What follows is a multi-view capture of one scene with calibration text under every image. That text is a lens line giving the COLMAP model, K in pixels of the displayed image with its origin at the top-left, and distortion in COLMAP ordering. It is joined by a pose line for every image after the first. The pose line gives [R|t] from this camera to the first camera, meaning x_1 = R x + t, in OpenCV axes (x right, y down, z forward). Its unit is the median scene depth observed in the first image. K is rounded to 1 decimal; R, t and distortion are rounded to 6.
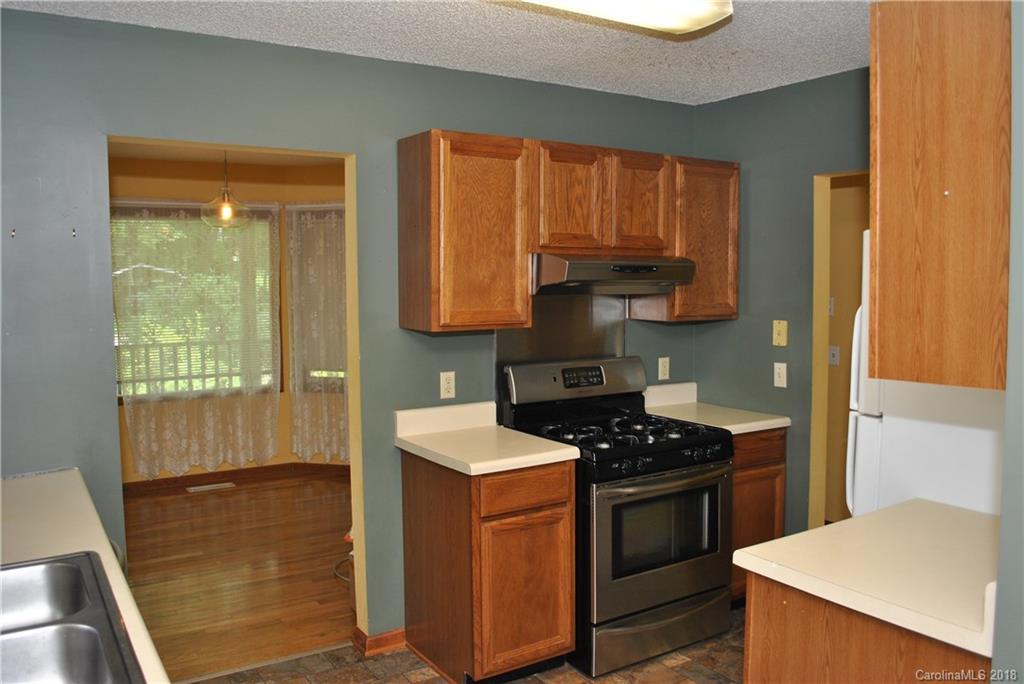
lens RADIAL K [[817.2, 0, 512.3], [0, 817.2, 338.1], [0, 0, 1]] dist [-0.086967, 0.010335]
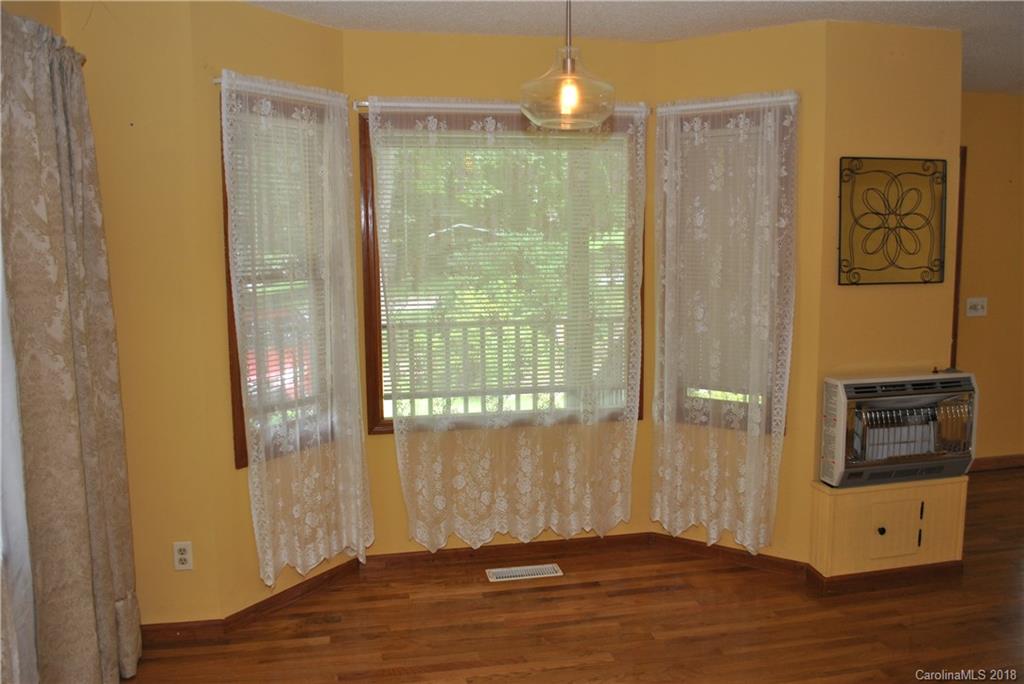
lens RADIAL K [[817.2, 0, 514.4], [0, 817.2, 342.5], [0, 0, 1]] dist [-0.086967, 0.010335]
pose [[0.932135, 0.044155, -0.359408, -0.158332], [-0.024373, 0.997937, 0.059389, -0.025876], [0.361289, -0.046599, 0.931289, 0.408201]]
